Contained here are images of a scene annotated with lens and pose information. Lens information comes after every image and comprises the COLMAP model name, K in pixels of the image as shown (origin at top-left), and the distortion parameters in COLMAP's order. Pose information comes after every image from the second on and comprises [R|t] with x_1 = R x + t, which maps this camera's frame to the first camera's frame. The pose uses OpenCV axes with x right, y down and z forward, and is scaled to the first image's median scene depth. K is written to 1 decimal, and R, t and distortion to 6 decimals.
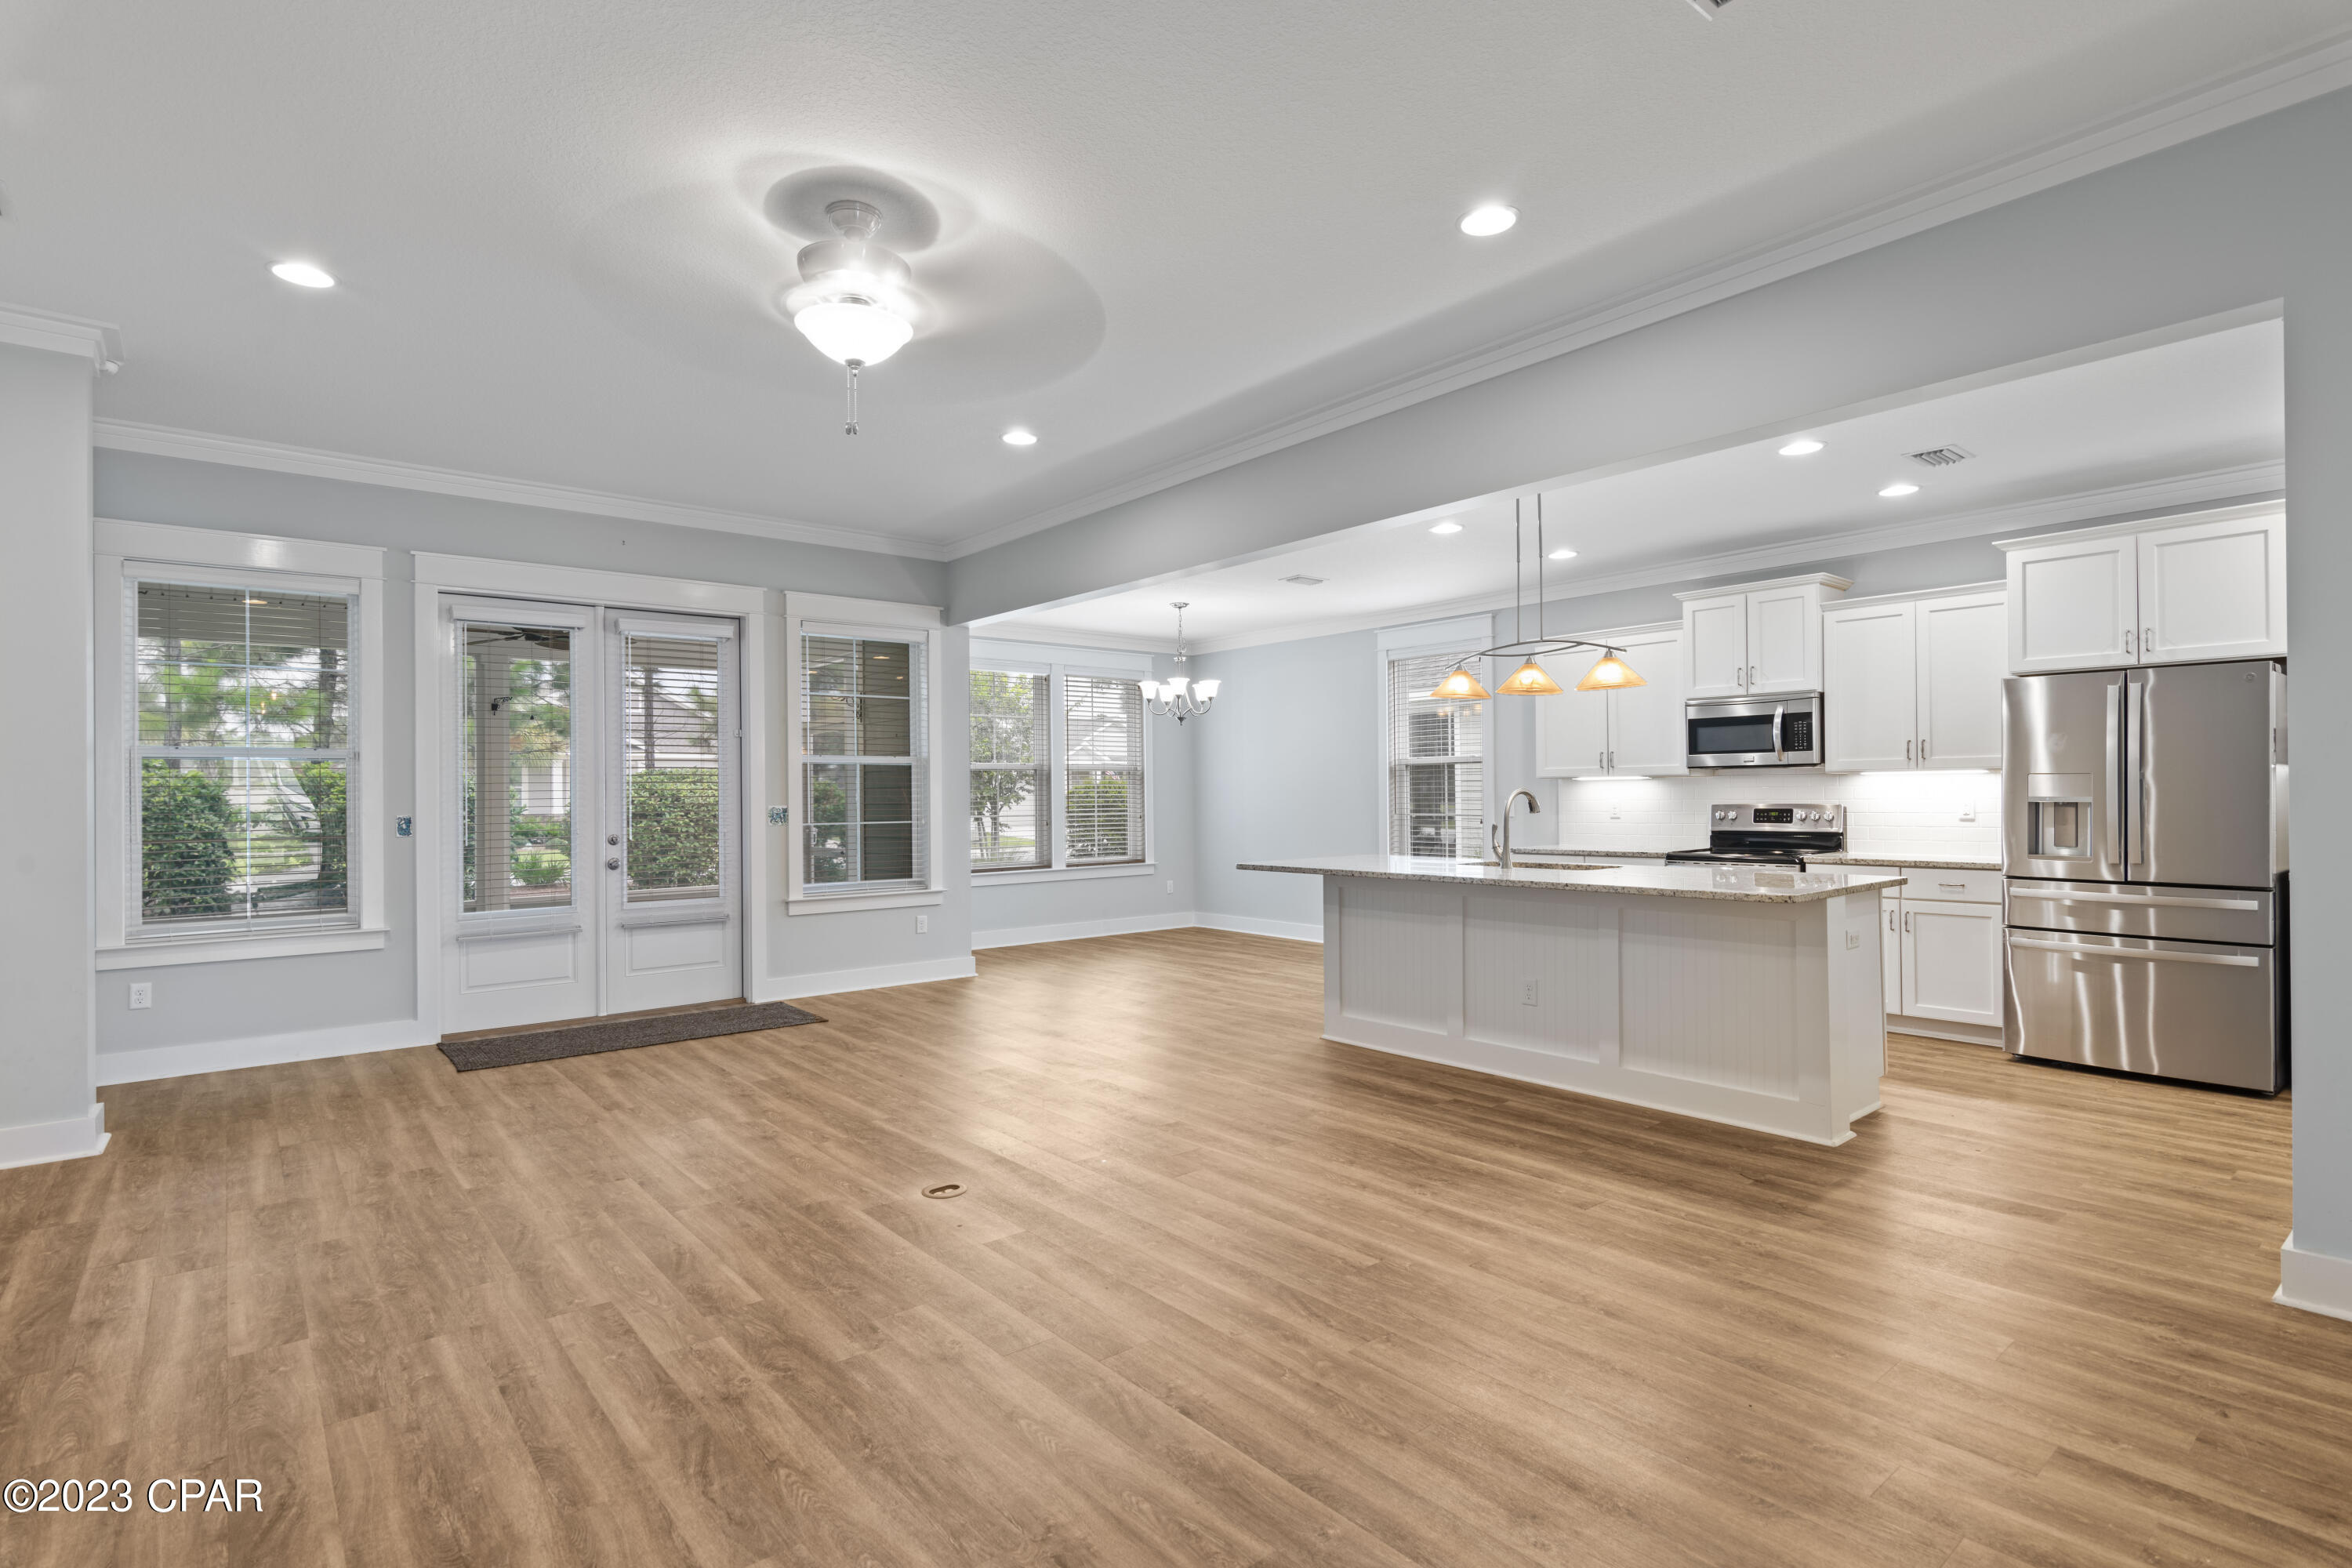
lens RADIAL K [[1140.0, 0, 1174.2], [0, 1140.0, 788.7], [0, 0, 1]] dist [0.003011, -0.000238]
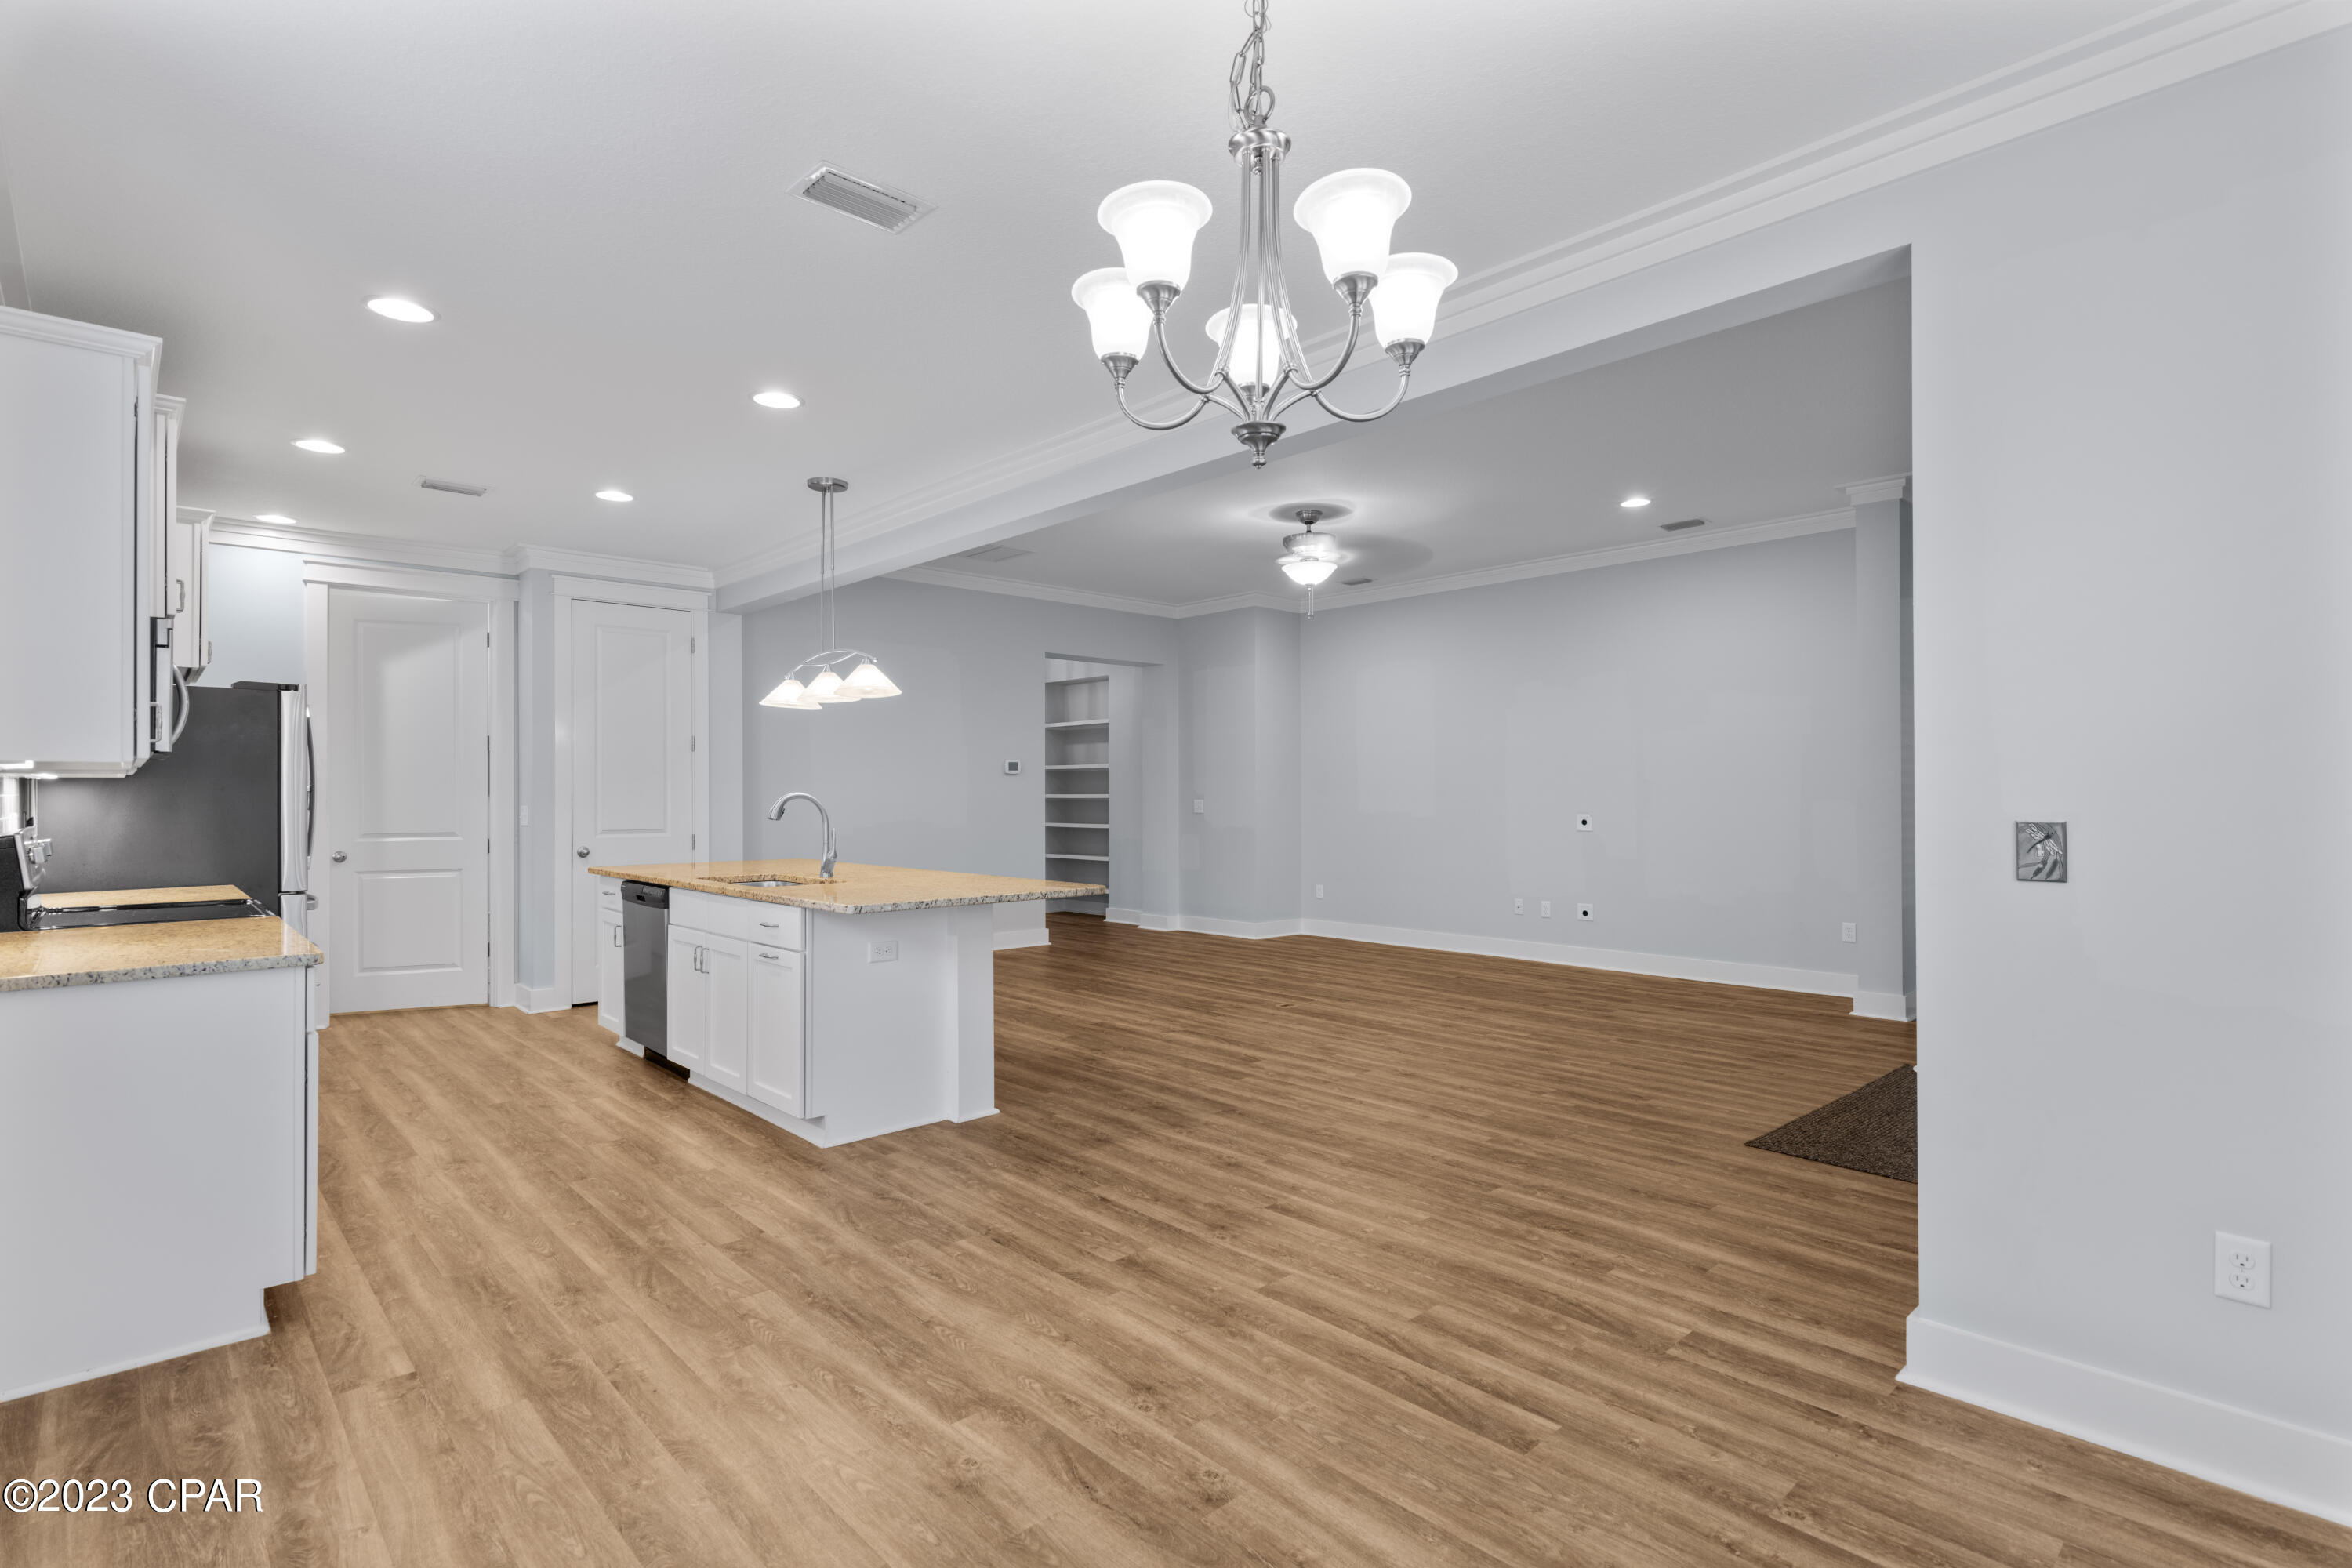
lens RADIAL K [[1140.0, 0, 1174.2], [0, 1140.0, 788.7], [0, 0, 1]] dist [0.003011, -0.000238]
pose [[-0.998486, 0.012696, -0.053530, 0.071781], [0.013213, 0.999869, -0.009325, 0.012529], [0.053404, -0.010018, -0.998523, 2.661567]]
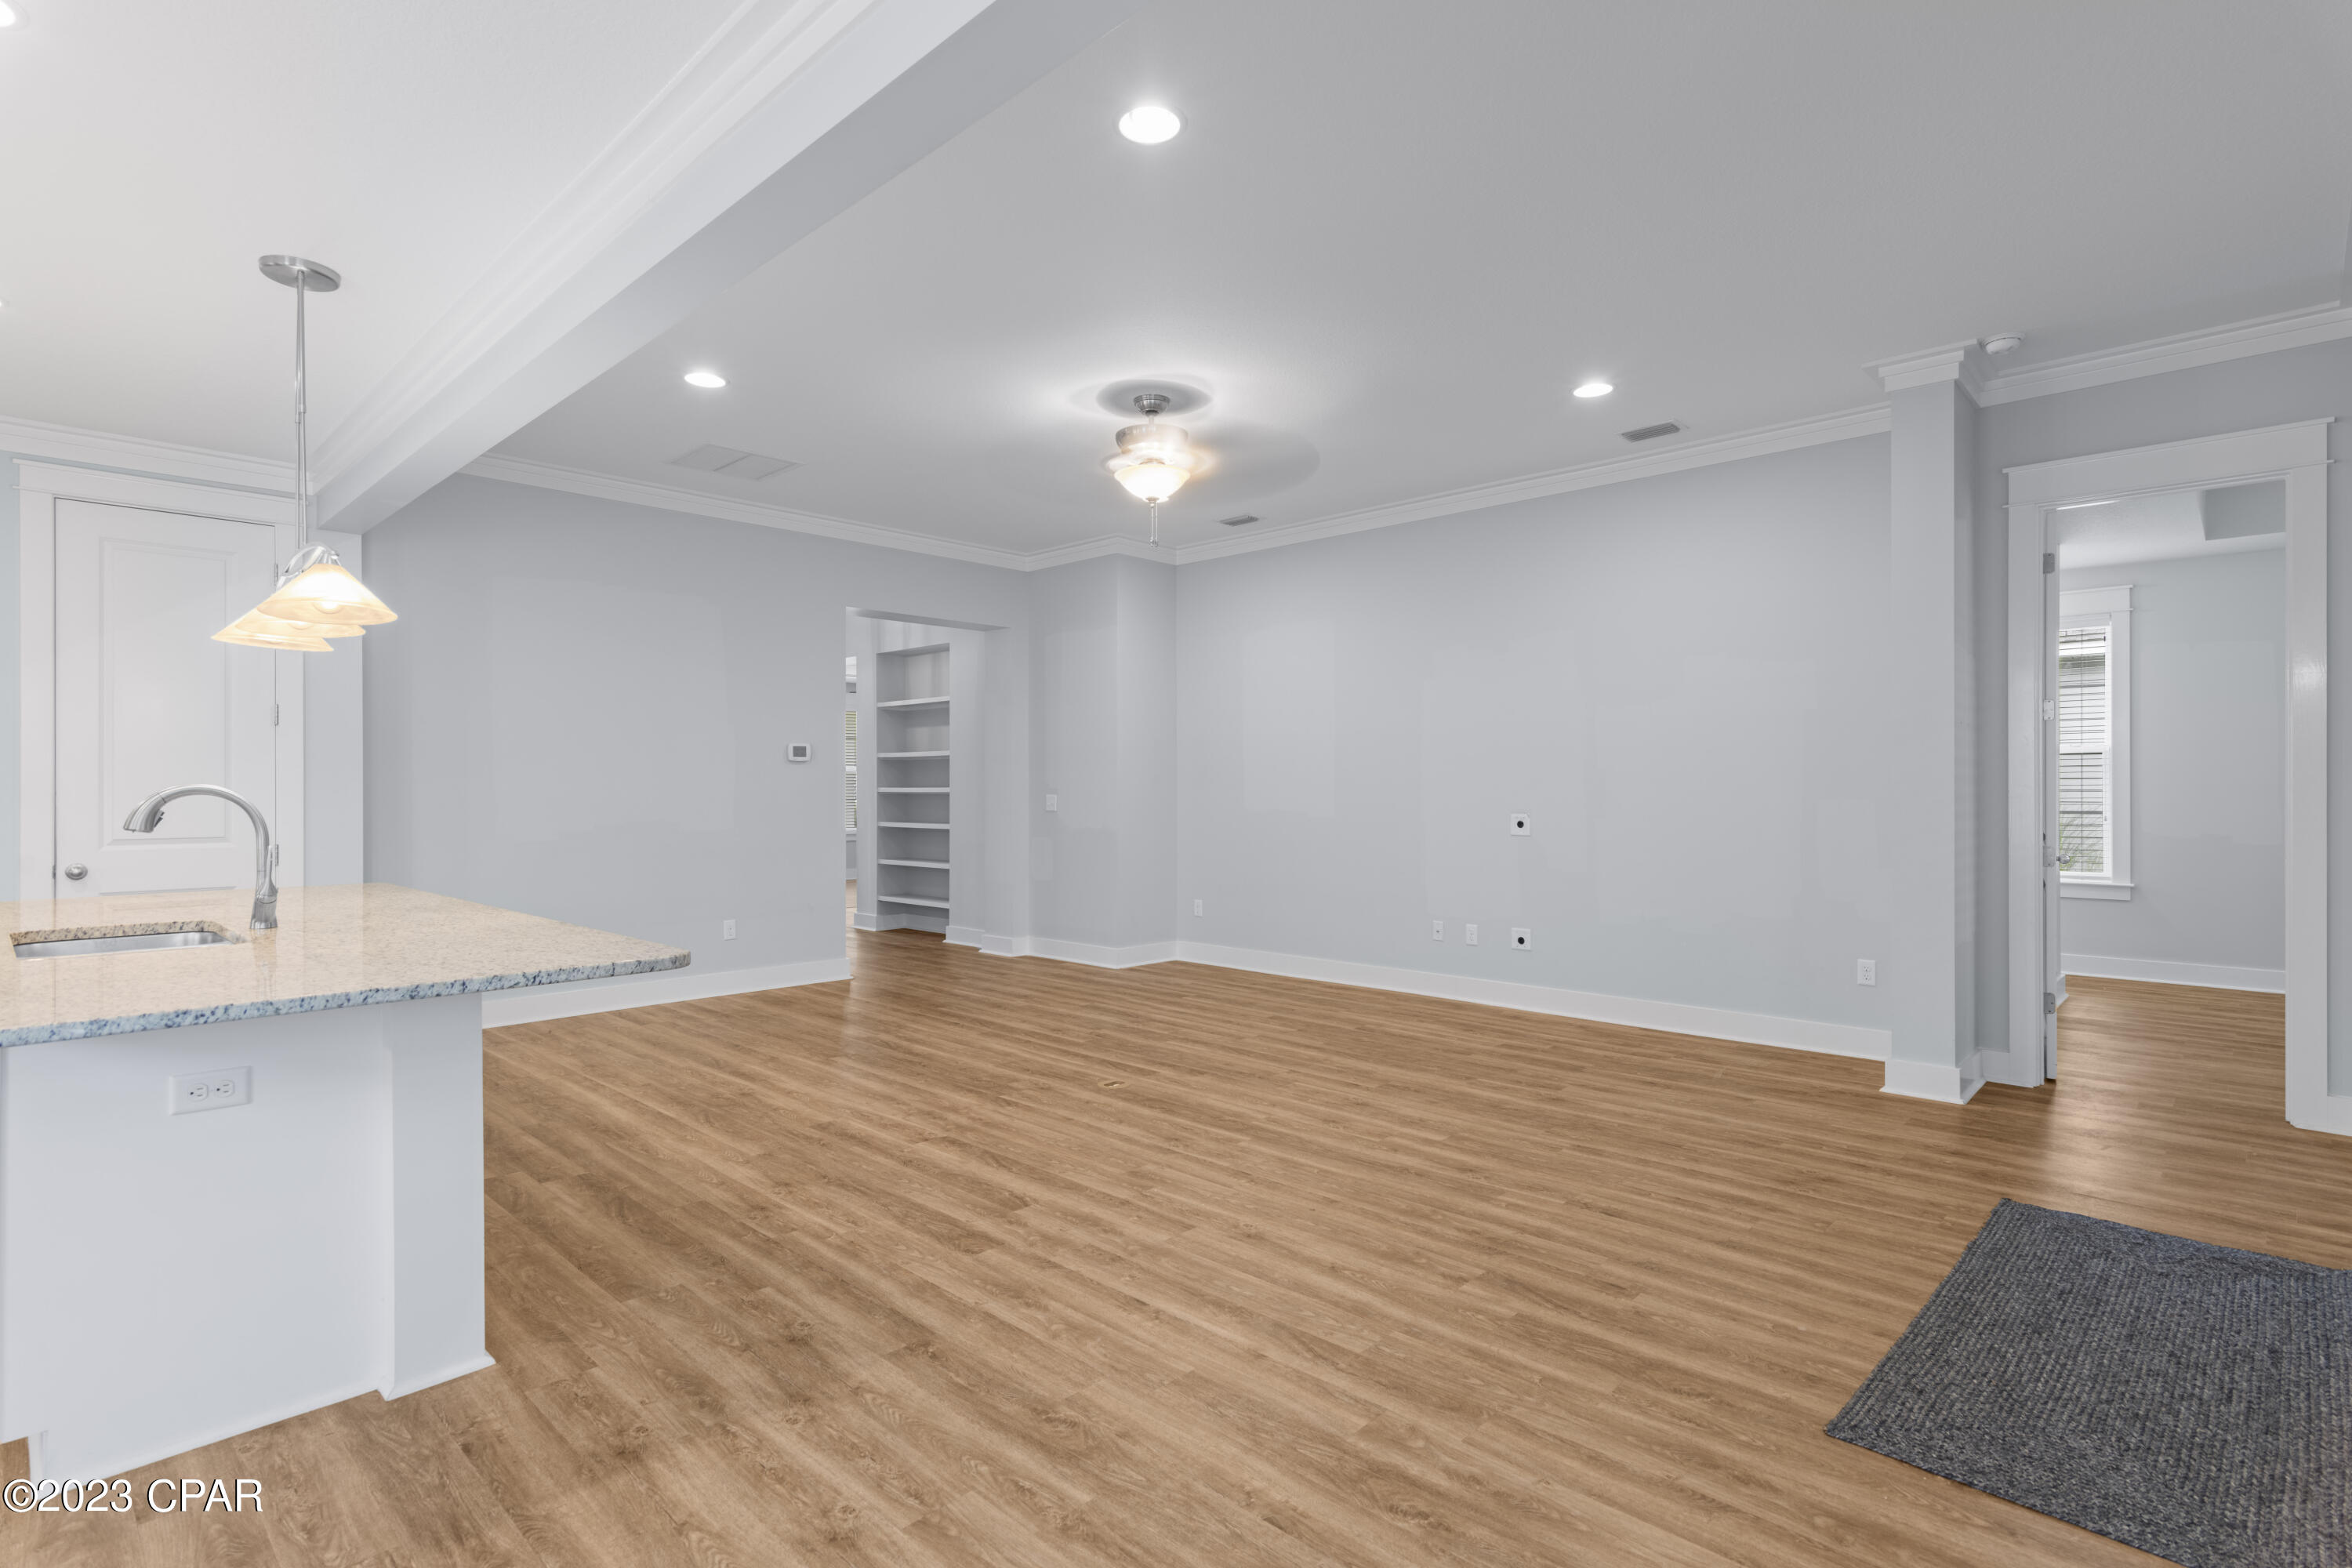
lens RADIAL K [[1140.0, 0, 1174.2], [0, 1140.0, 788.7], [0, 0, 1]] dist [0.003011, -0.000238]
pose [[-0.993782, 0.011671, -0.110734, -0.119660], [0.012048, 0.999924, -0.002742, 0.012120], [0.110694, -0.004059, -0.993846, 2.174836]]
